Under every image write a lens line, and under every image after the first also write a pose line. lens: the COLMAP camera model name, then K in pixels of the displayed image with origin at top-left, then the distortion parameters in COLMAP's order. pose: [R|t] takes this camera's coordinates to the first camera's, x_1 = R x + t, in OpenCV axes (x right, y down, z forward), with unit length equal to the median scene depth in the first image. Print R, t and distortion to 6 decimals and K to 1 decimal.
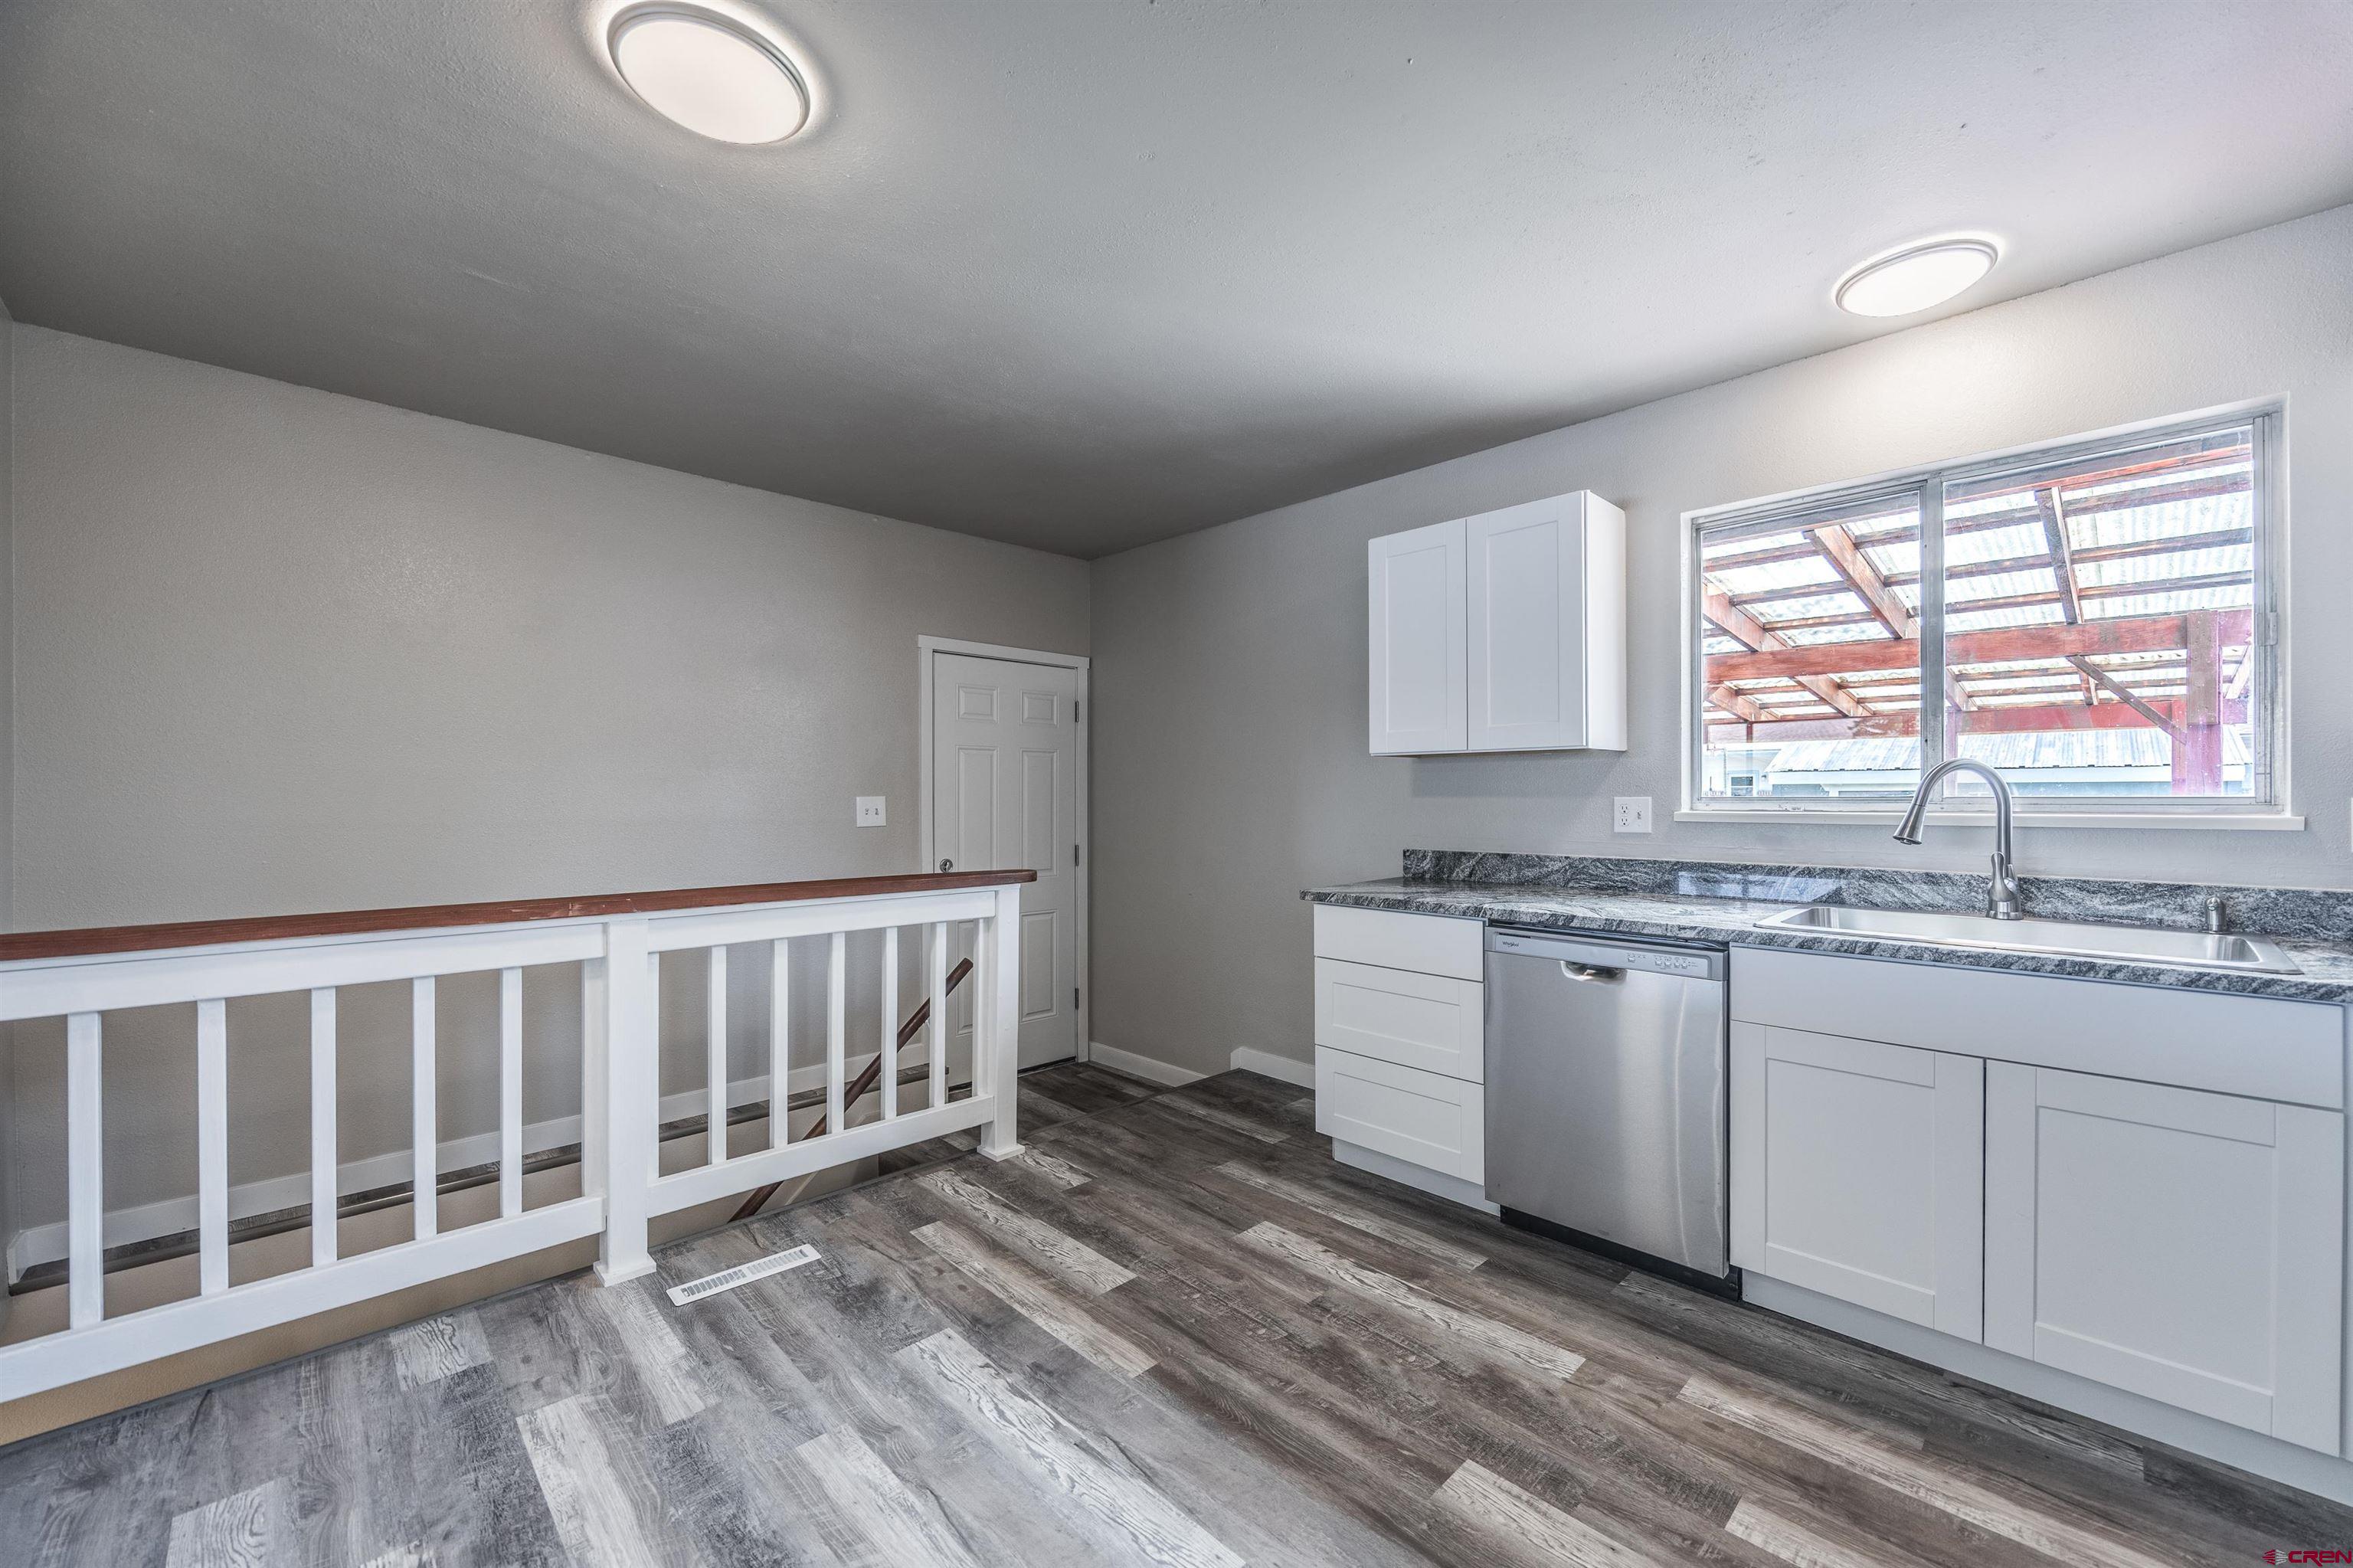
lens RADIAL K [[910.1, 0, 1176.5], [0, 910.1, 784.0], [0, 0, 1]] dist [-0.000543, -0.000229]
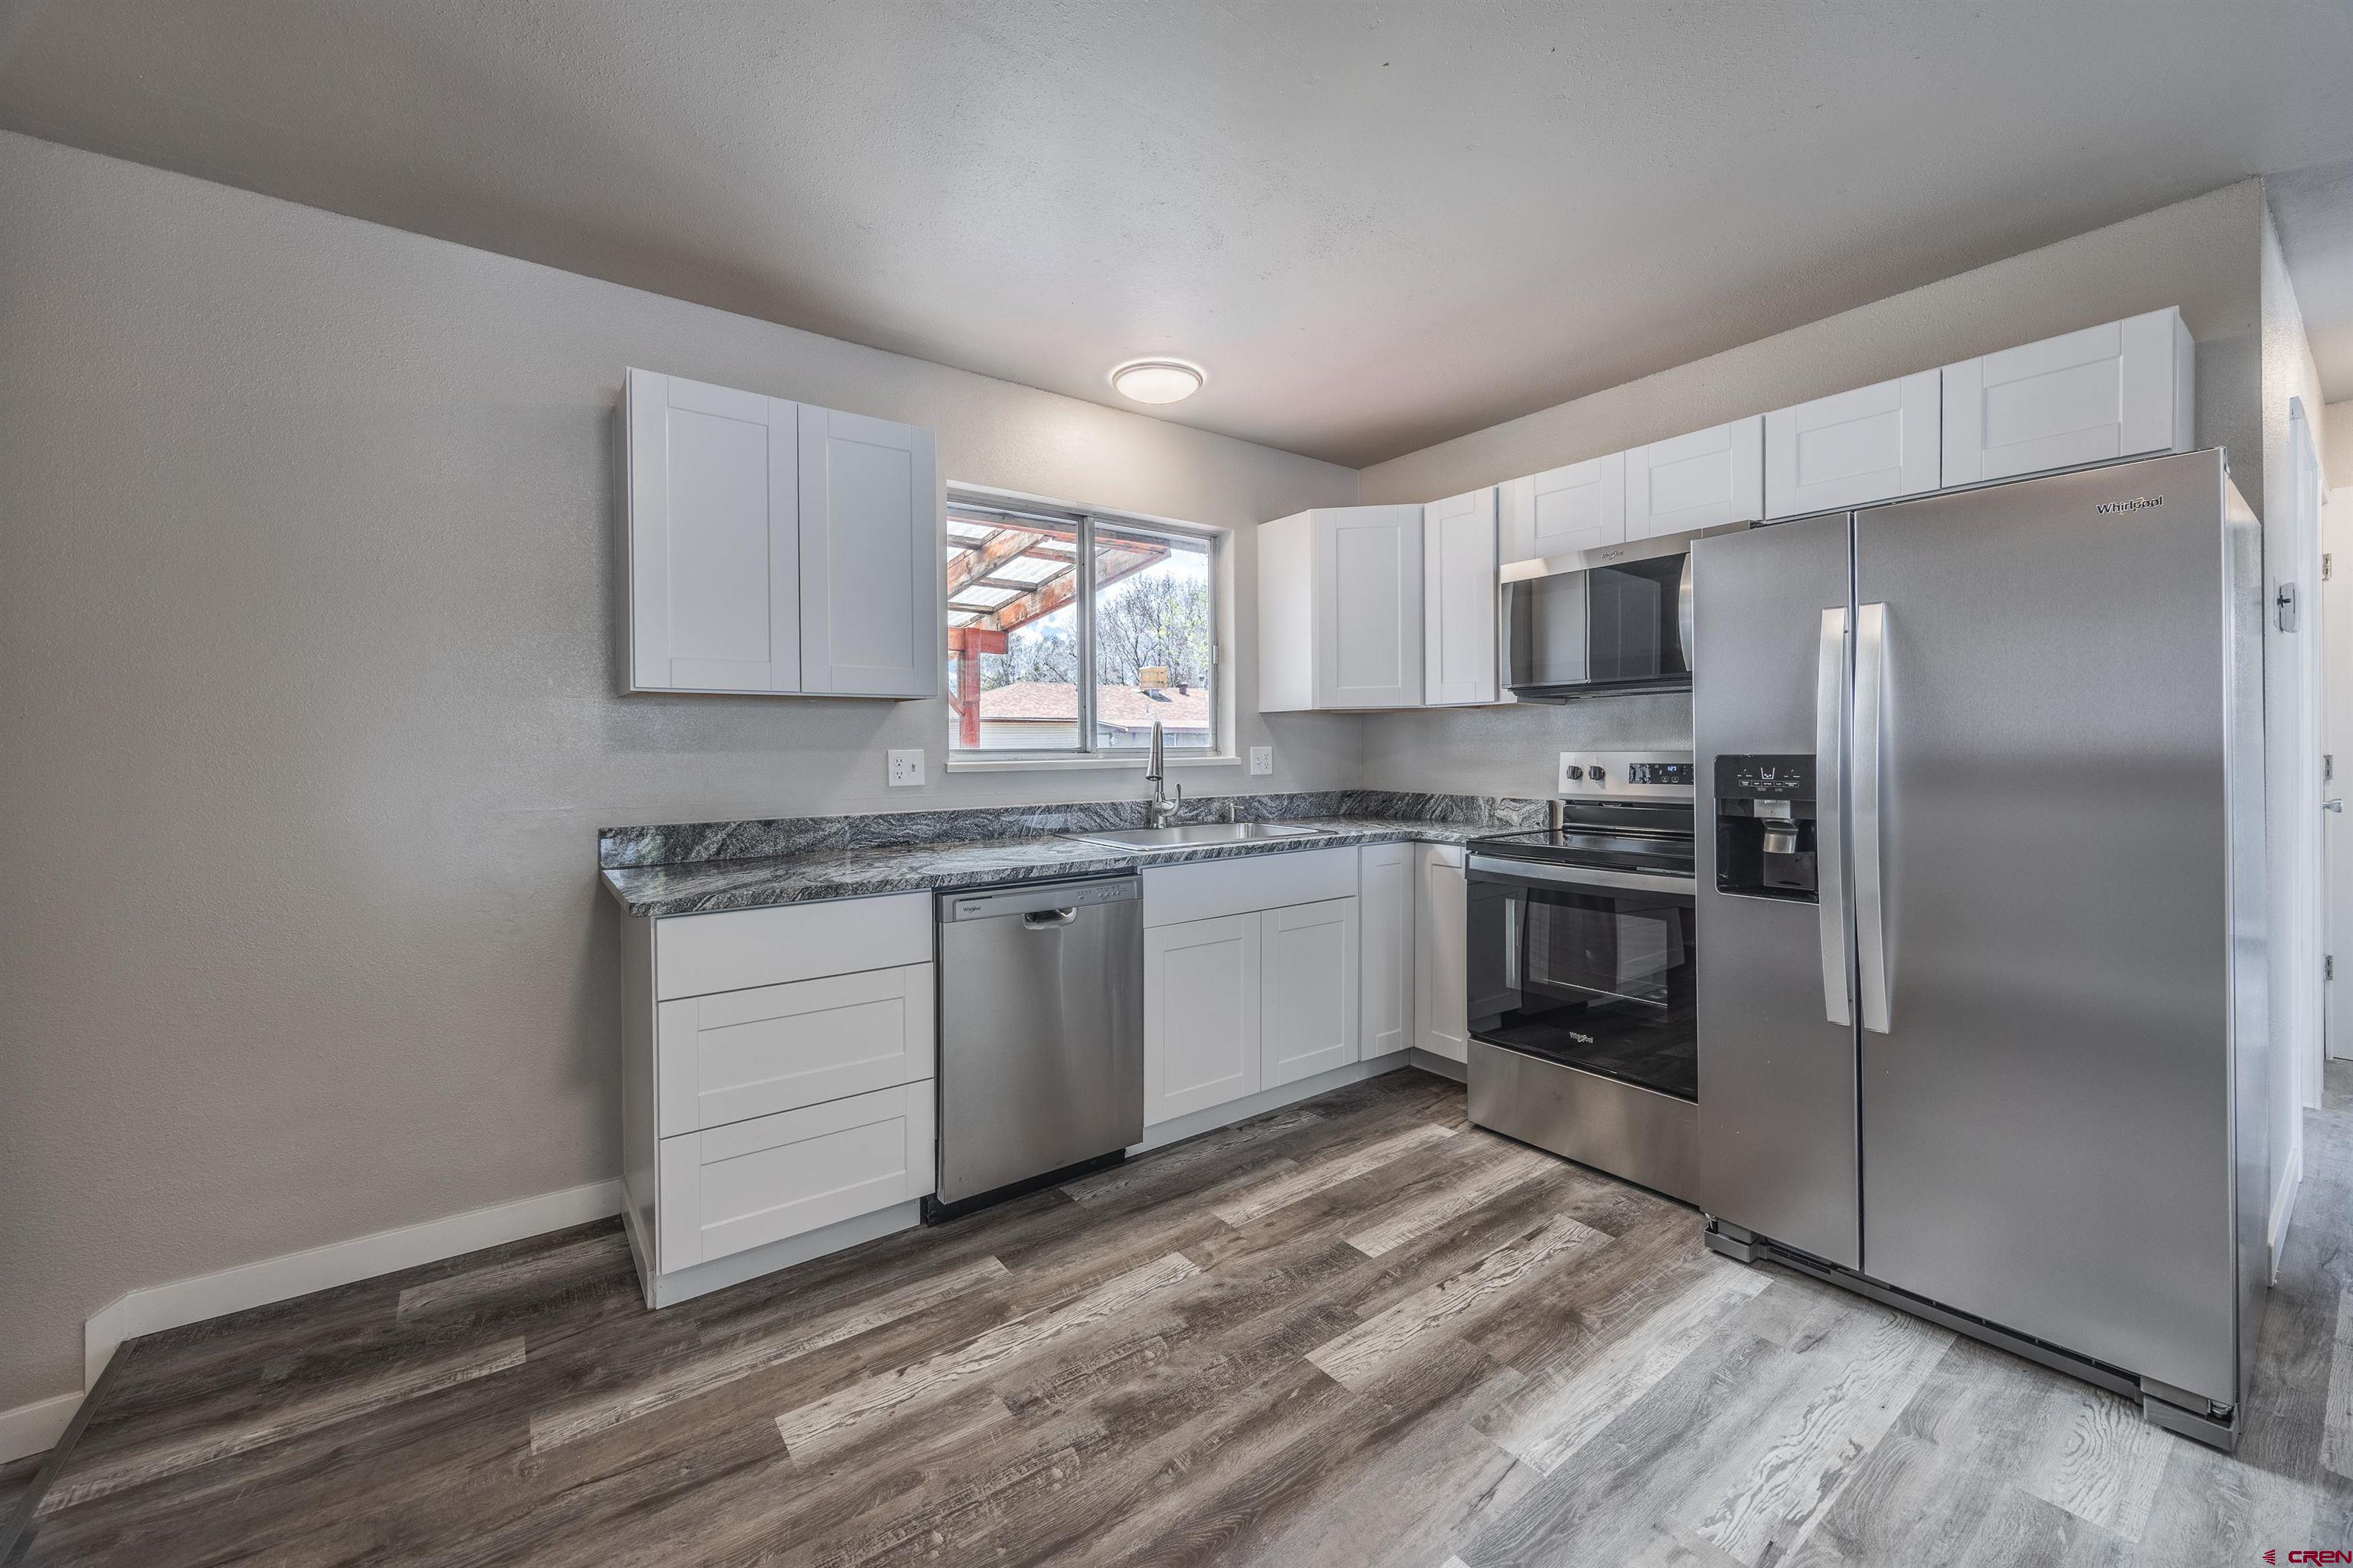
lens RADIAL K [[922.0, 0, 1176.8], [0, 922.0, 750.5], [0, 0, 1]] dist [-0.002499, -0.000384]
pose [[0.135152, -0.001180, 0.990824, -0.555974], [-0.005321, 0.999984, 0.001917, 0.014666], [-0.990811, -0.005532, 0.135144, 0.713561]]
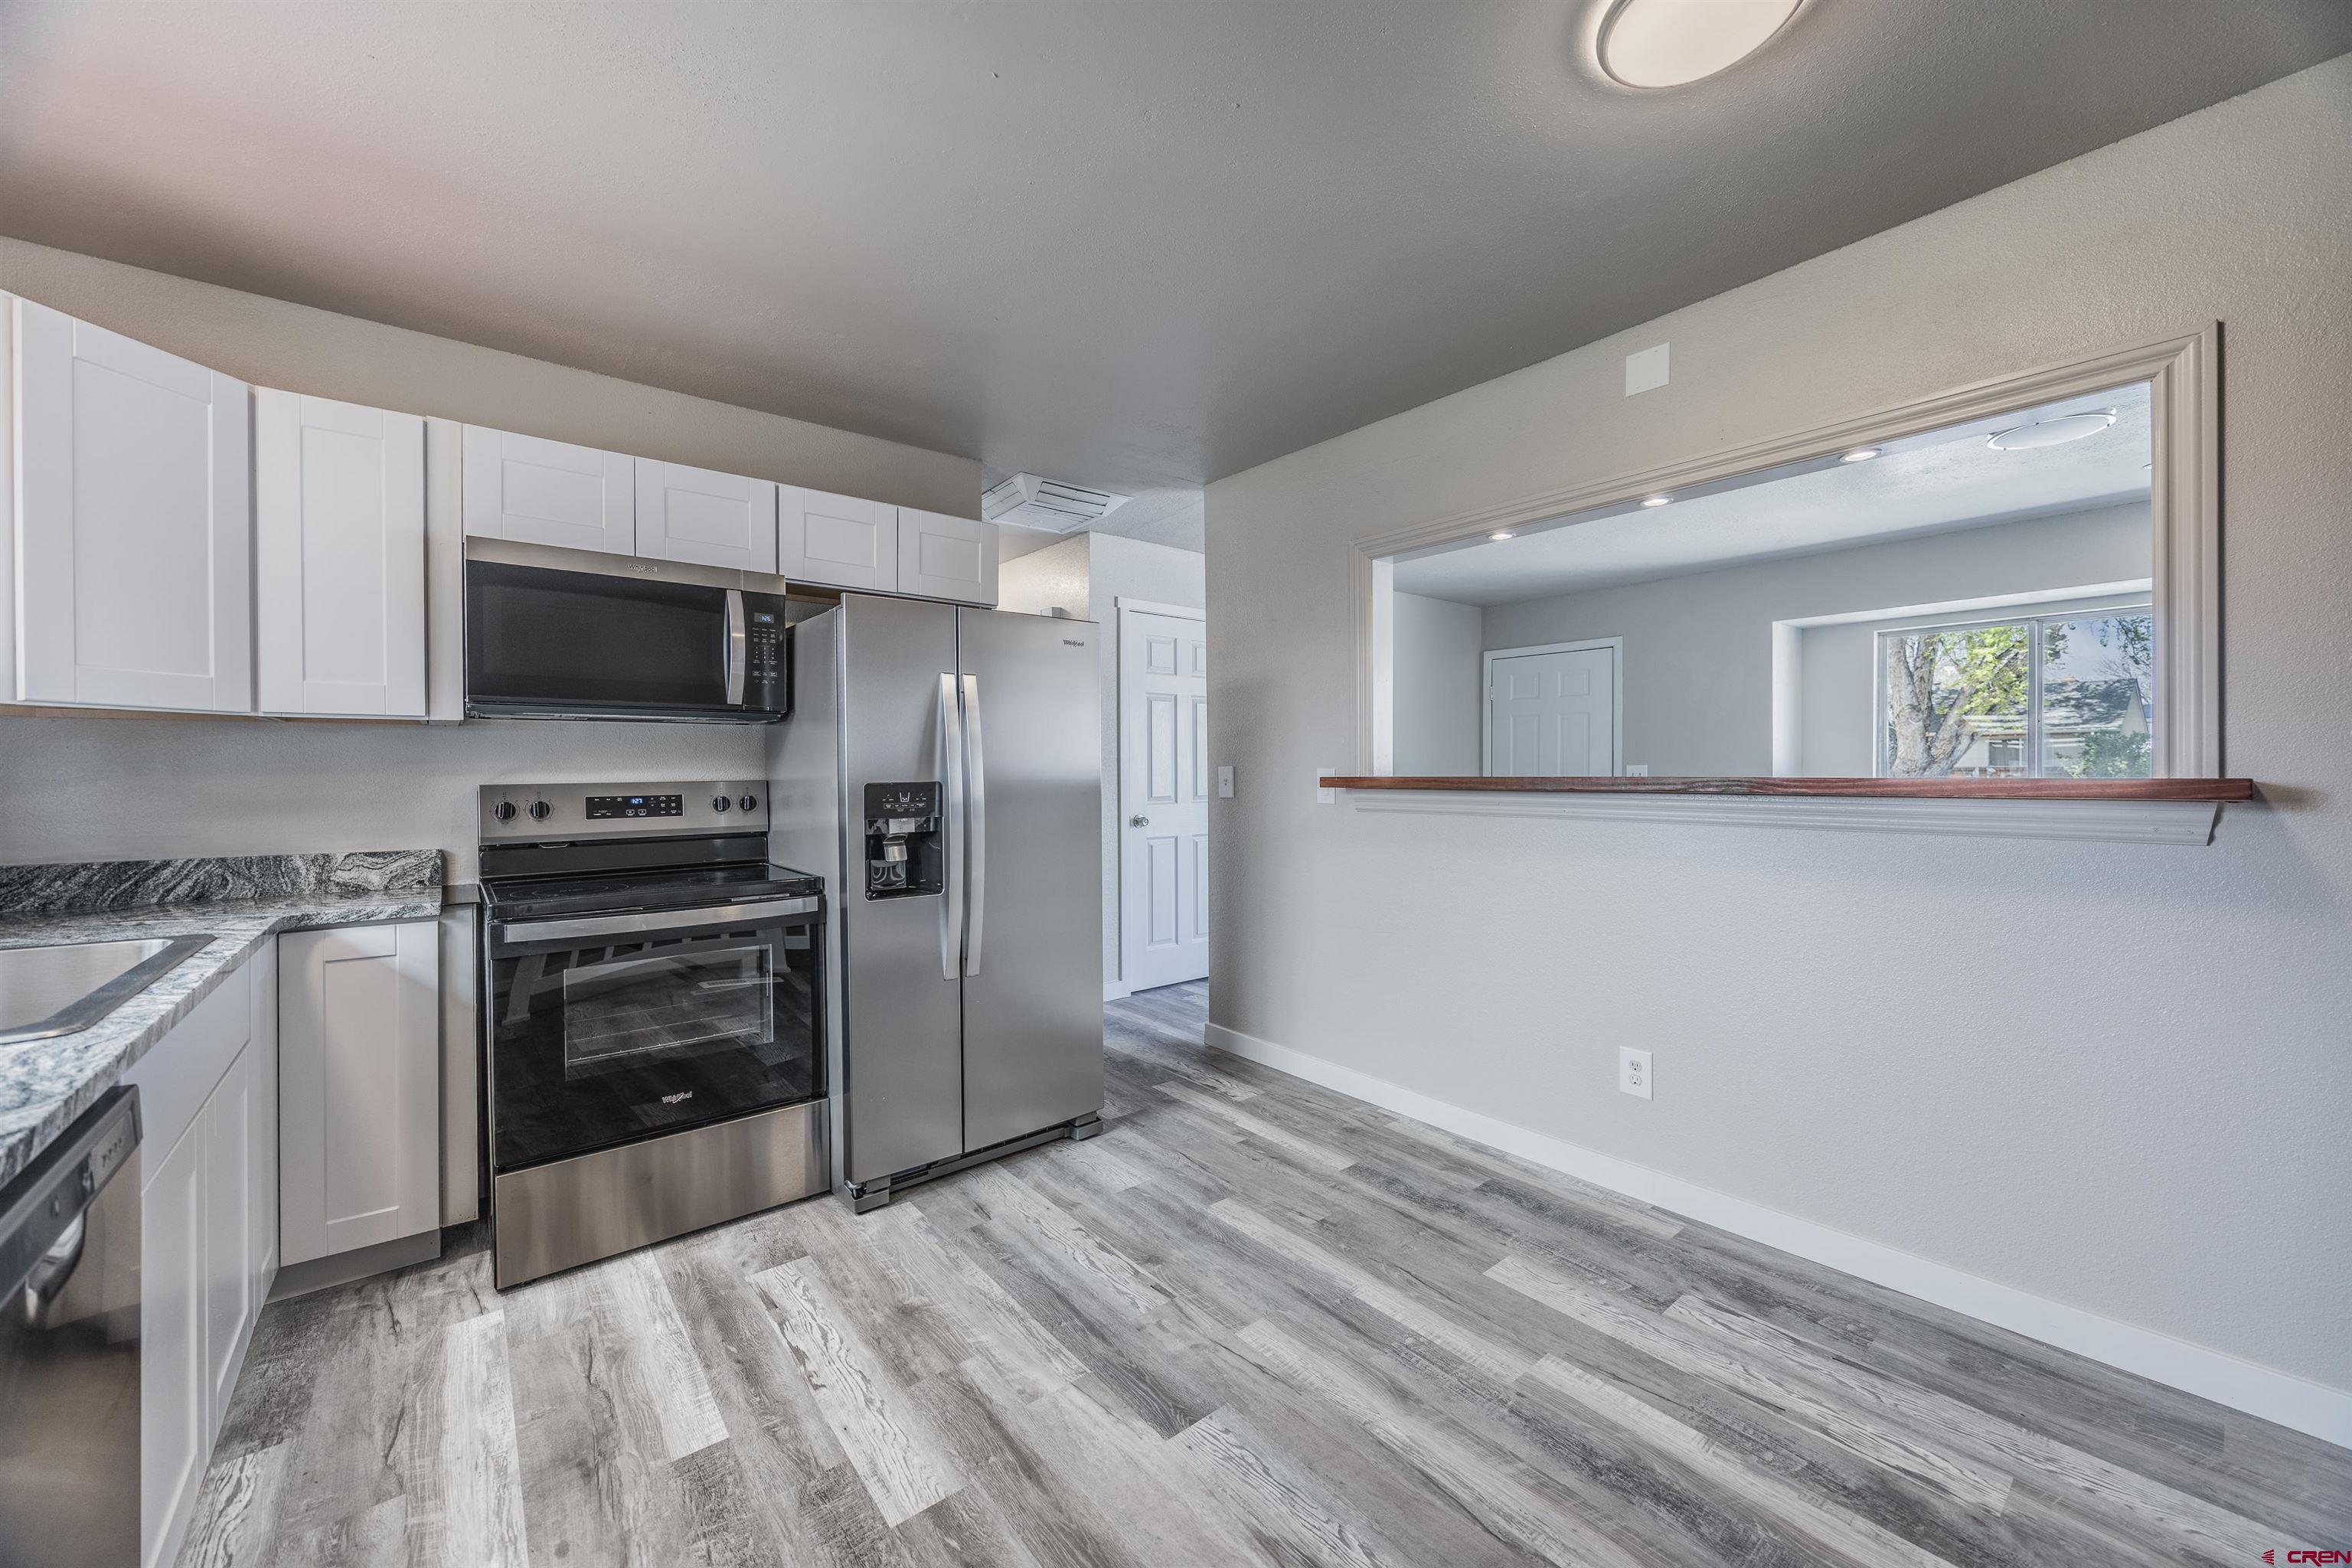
lens RADIAL K [[894.3, 0, 1167.2], [0, 894.3, 771.8], [0, 0, 1]] dist [-0.001841, -0.000281]
pose [[-0.995611, 0.009762, 0.093077, -0.022597], [0.008981, 0.999921, -0.008800, 0.017151], [-0.093155, -0.007926, -0.995620, 1.303293]]
